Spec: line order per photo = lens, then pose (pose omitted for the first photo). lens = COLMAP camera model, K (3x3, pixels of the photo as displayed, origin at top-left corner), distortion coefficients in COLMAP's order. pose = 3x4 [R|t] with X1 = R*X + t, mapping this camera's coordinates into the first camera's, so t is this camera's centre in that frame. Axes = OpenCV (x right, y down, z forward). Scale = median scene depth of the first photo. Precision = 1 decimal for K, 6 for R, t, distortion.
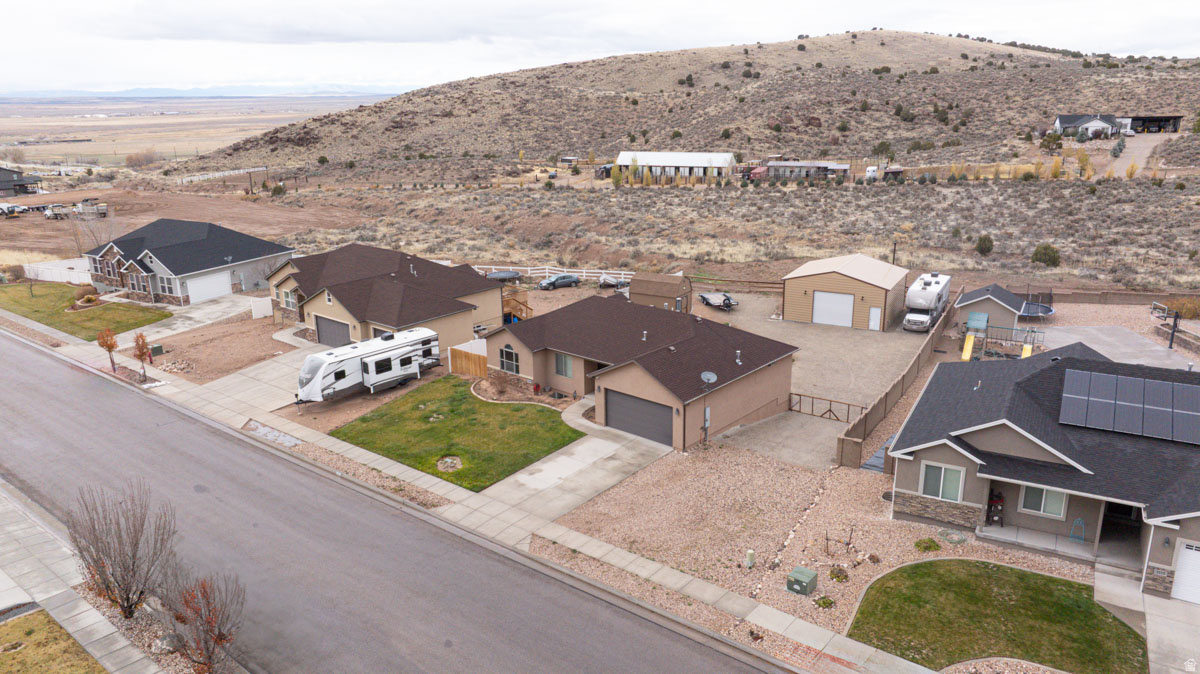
lens RADIAL K [[840.1, 0, 605.5], [0, 840.1, 331.6], [0, 0, 1]] dist [-0.037275, 0.033911]
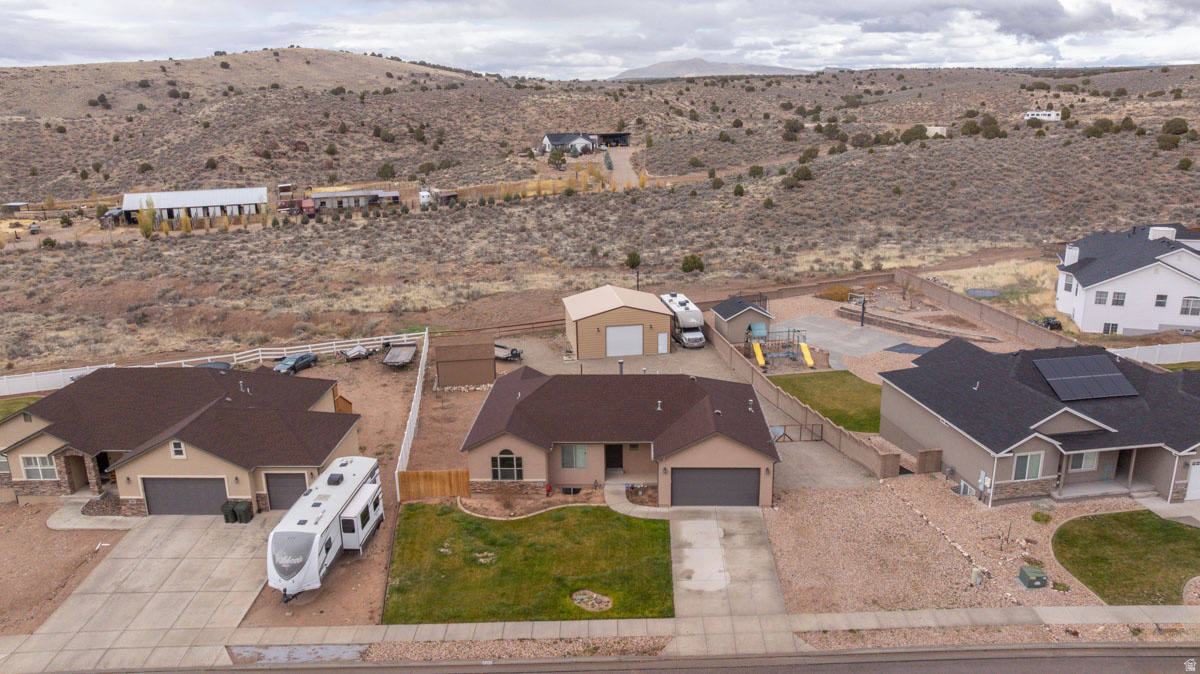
lens RADIAL K [[840.1, 0, 604.9], [0, 840.1, 329.7], [0, 0, 1]] dist [-0.037275, 0.033911]
pose [[0.779851, -0.166748, 0.603347, -0.337499], [0.177631, 0.983195, 0.042132, -0.078553], [-0.600233, 0.074316, 0.796365, 0.145519]]
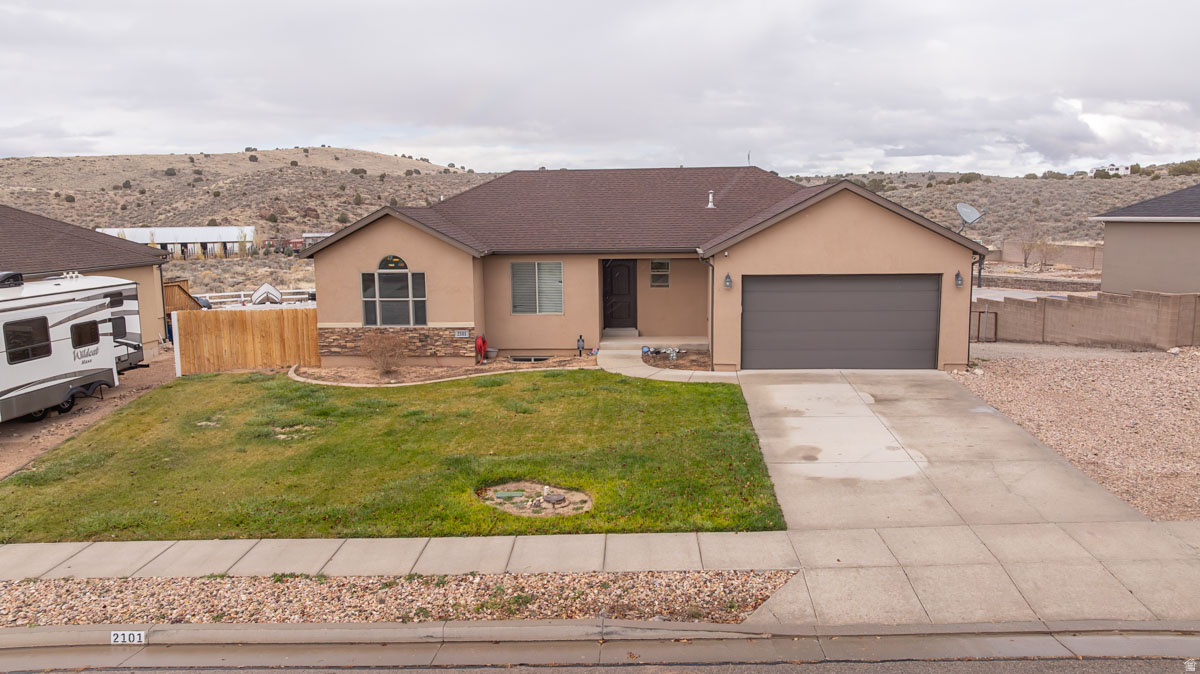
lens RADIAL K [[840.1, 0, 603.9], [0, 840.1, 339.6], [0, 0, 1]] dist [-0.037275, 0.033911]
pose [[0.800952, -0.084321, 0.592761, -0.175802], [0.167809, 0.981968, -0.087061, 0.068601], [-0.574731, 0.169203, 0.800659, 0.381507]]
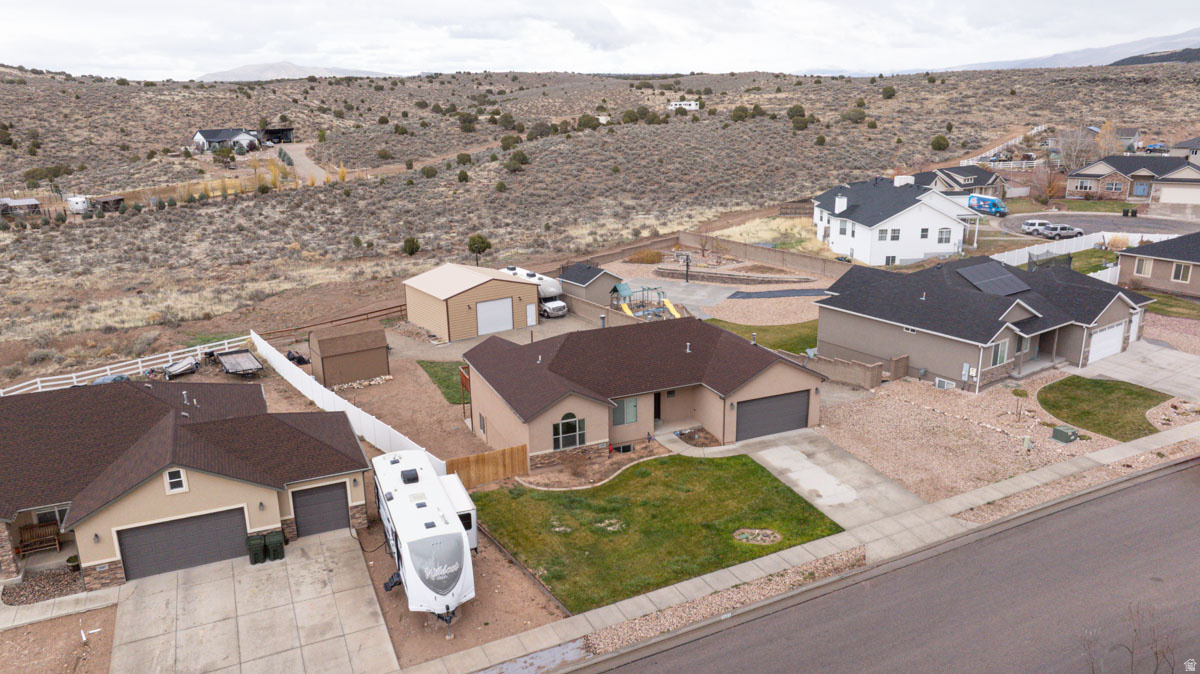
lens RADIAL K [[840.1, 0, 606.0], [0, 840.1, 336.3], [0, 0, 1]] dist [-0.037275, 0.033911]
pose [[0.423808, -0.242907, 0.872572, -0.479488], [0.257390, 0.955950, 0.141104, -0.096941], [-0.868411, 0.164790, 0.467661, 0.367822]]
